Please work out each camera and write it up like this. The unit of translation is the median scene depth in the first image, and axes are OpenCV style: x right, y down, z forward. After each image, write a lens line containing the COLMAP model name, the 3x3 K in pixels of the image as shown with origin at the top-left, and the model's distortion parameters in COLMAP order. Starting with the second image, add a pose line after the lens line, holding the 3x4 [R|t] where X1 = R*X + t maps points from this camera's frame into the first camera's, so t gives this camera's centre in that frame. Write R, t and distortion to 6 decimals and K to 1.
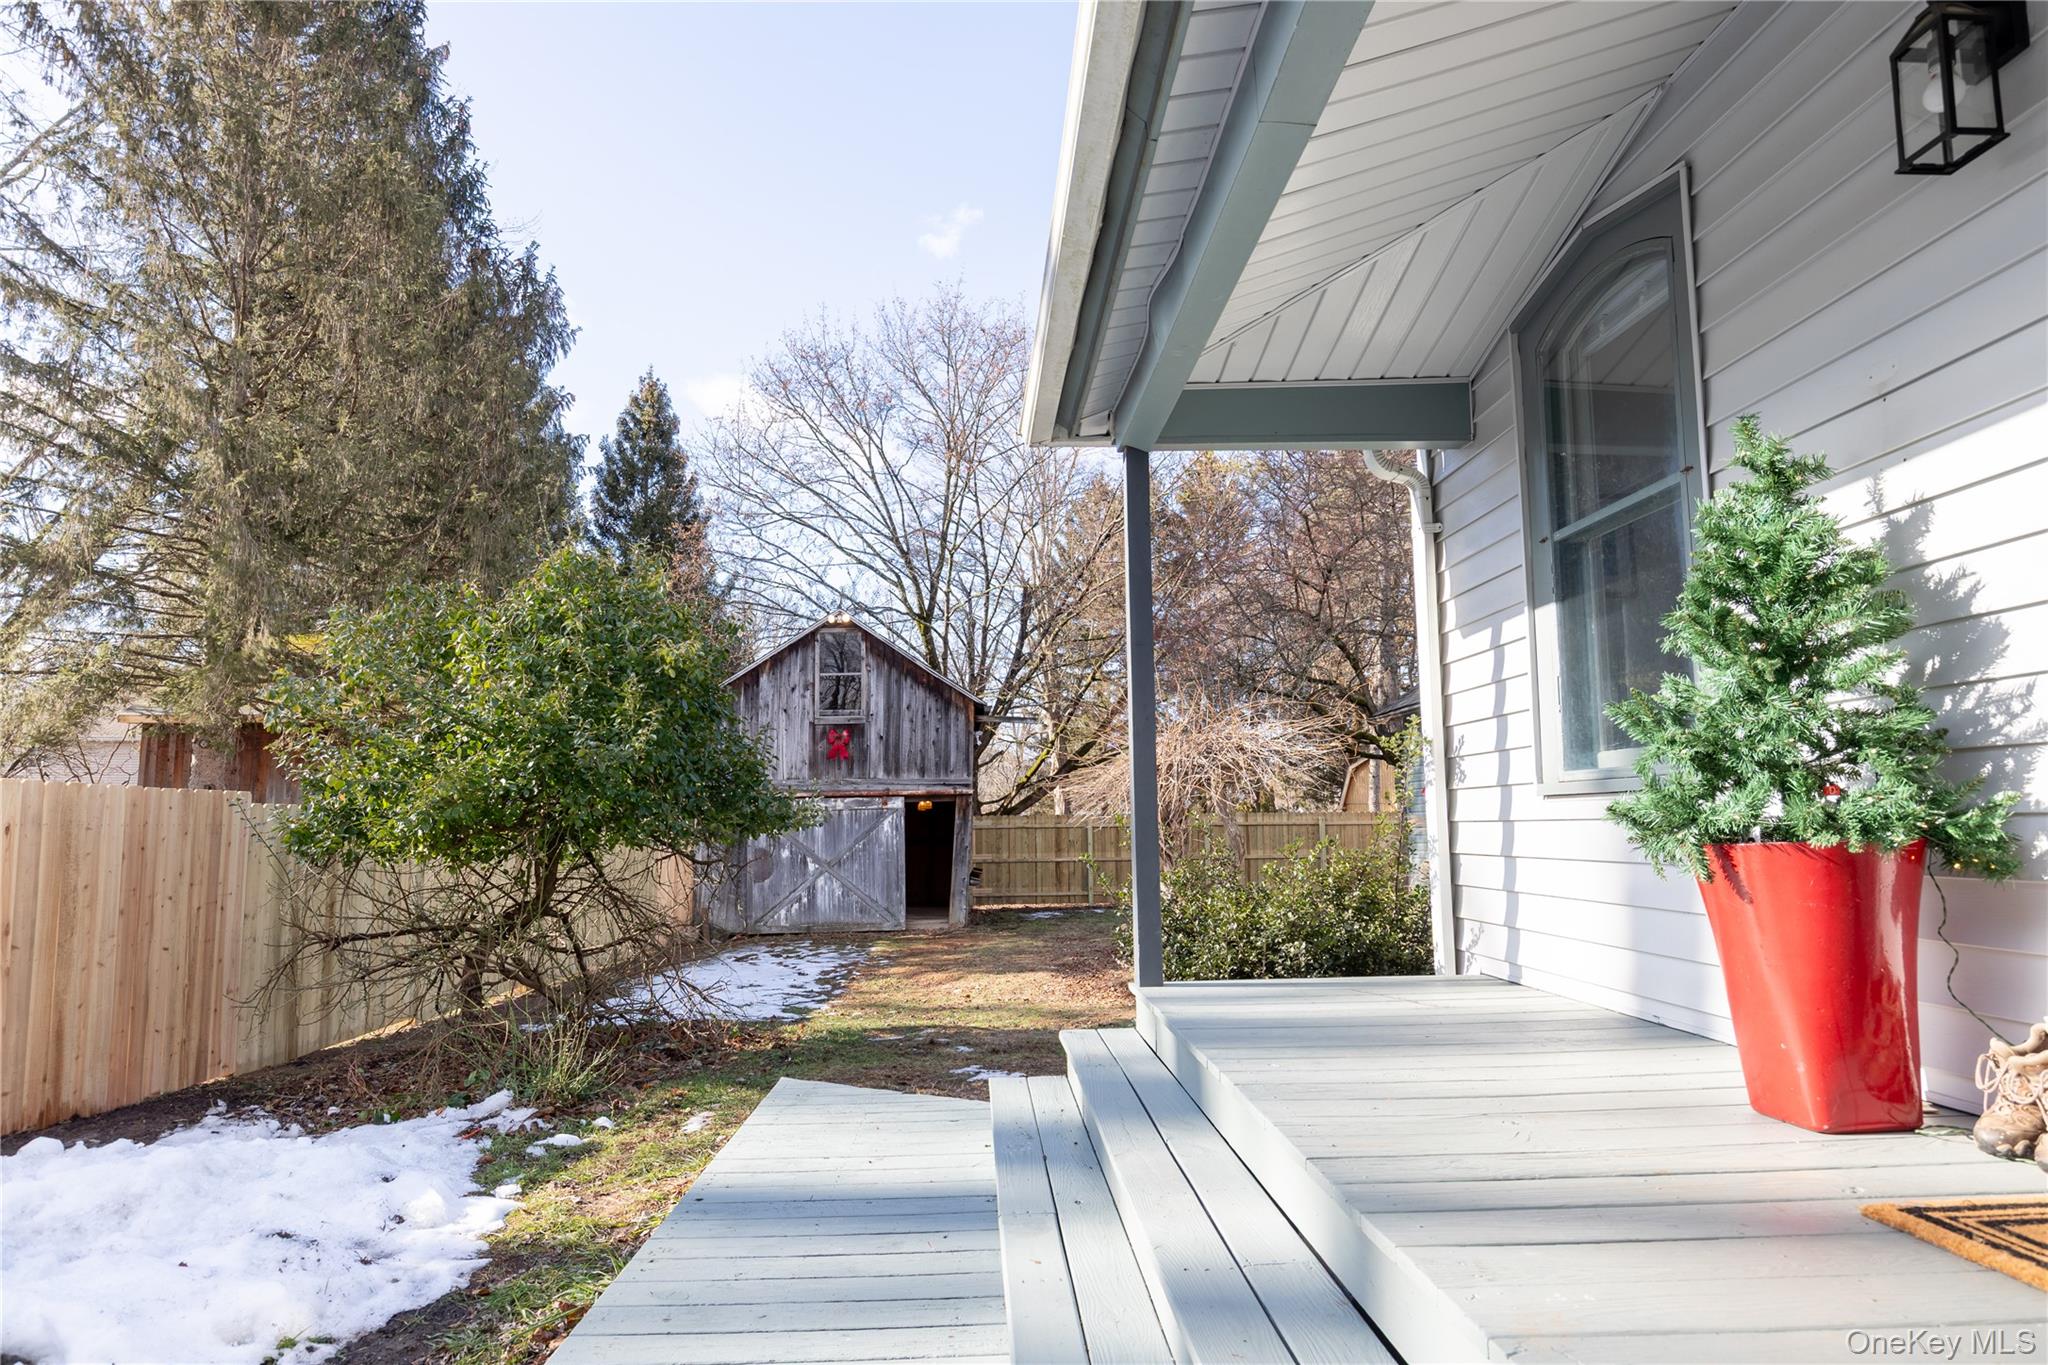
lens RADIAL K [[1129.0, 0, 1019.9], [0, 1129.0, 687.1], [0, 0, 1]] dist [-0.001204, 0.000240]
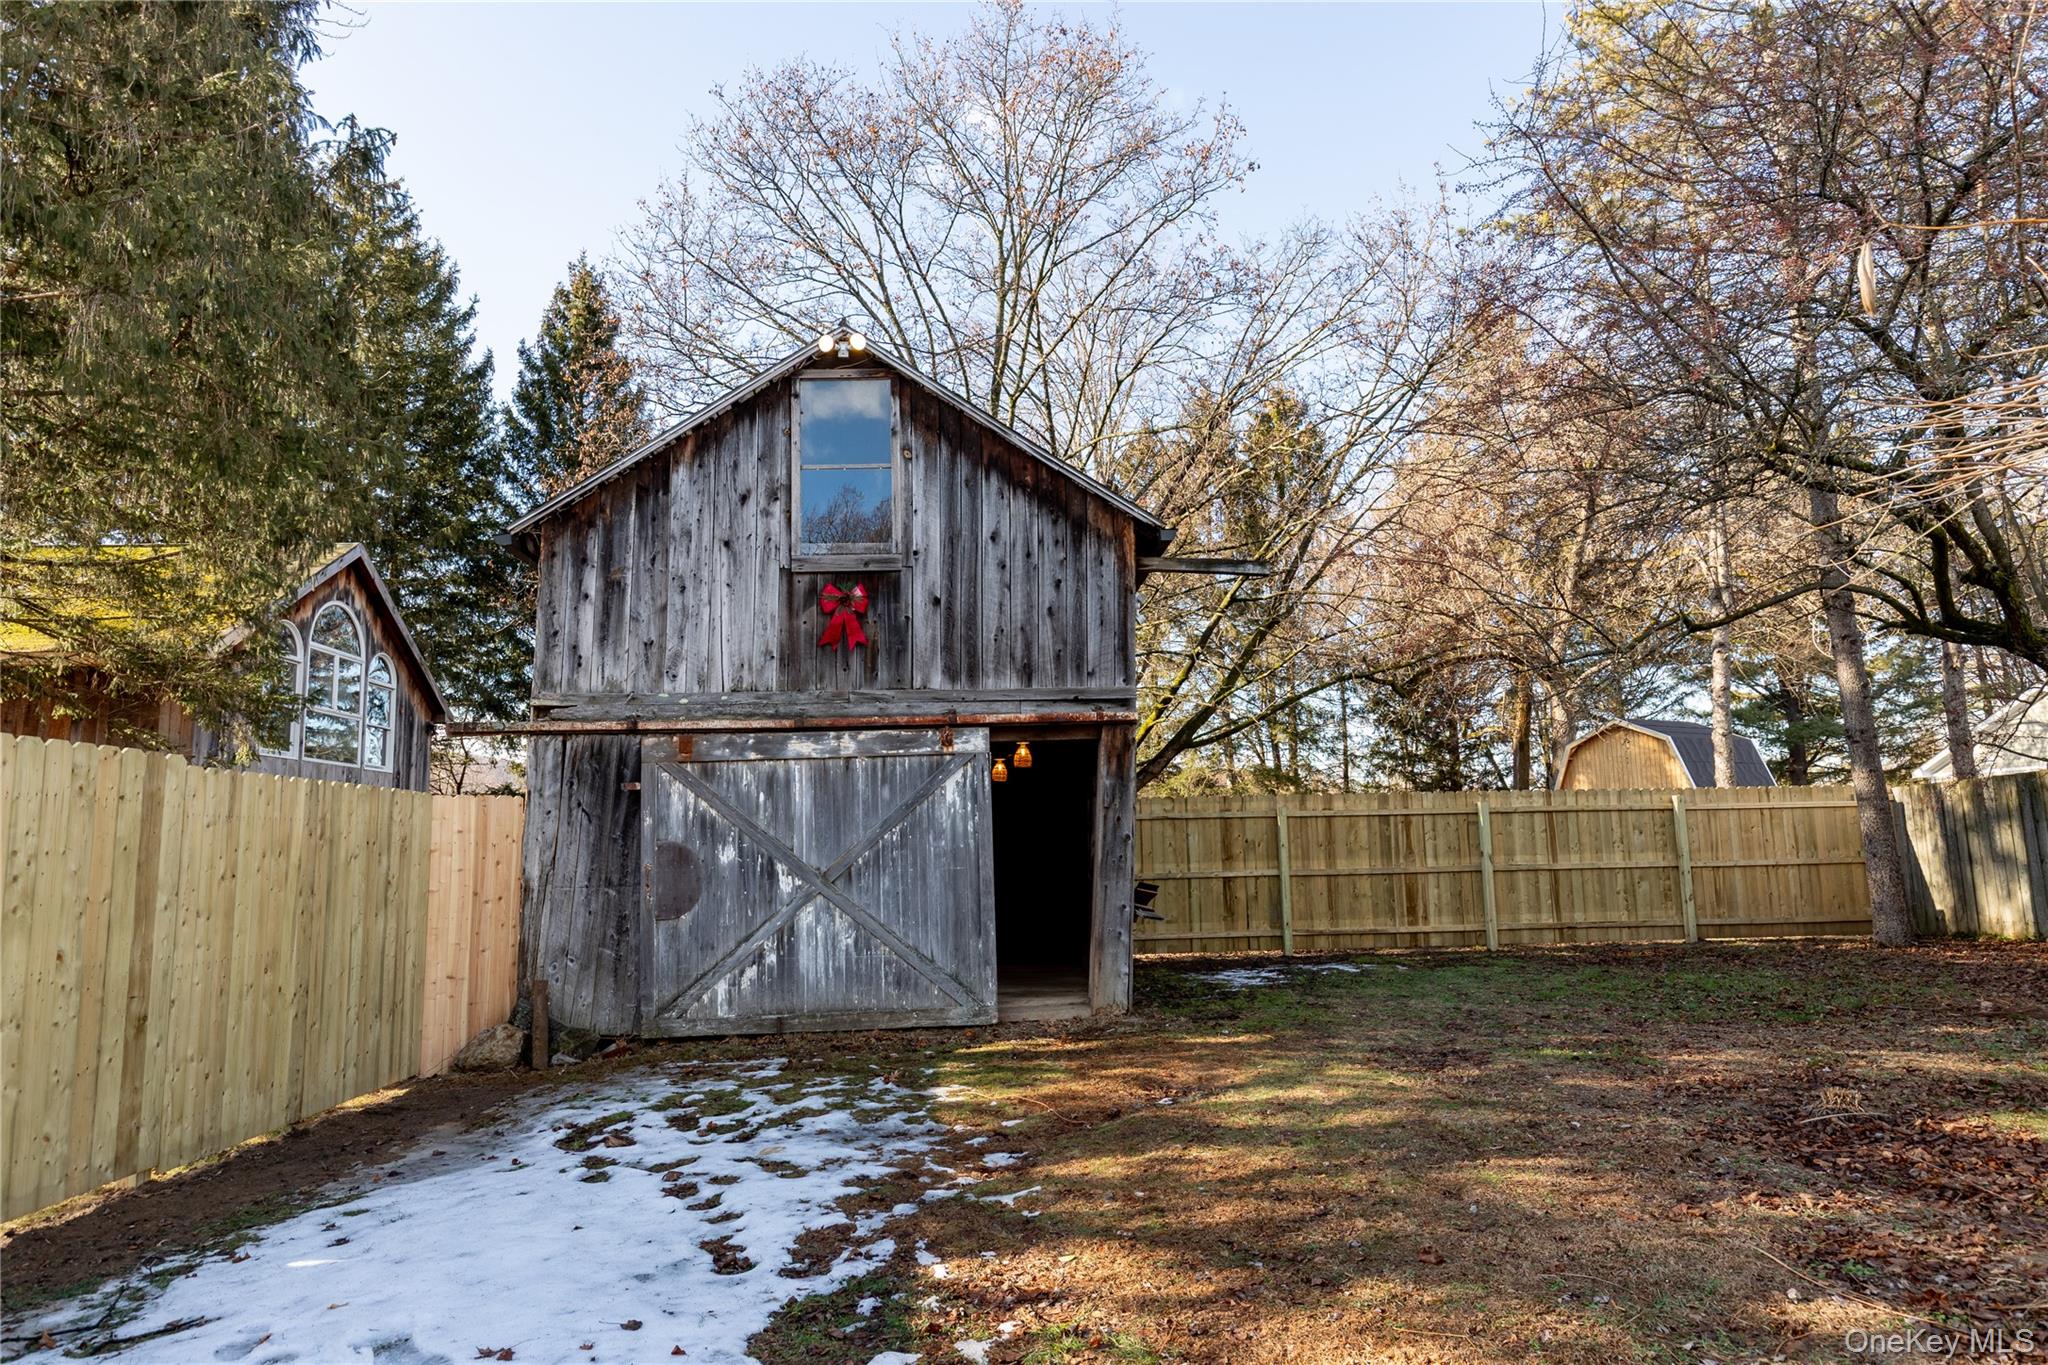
lens RADIAL K [[1129.0, 0, 1031.8], [0, 1129.0, 695.1], [0, 0, 1]] dist [-0.001204, 0.000240]
pose [[0.999747, -0.011018, 0.019620, -0.093854], [0.011527, 0.999595, -0.026023, 0.095848], [-0.019326, 0.026243, 0.999469, 0.541915]]
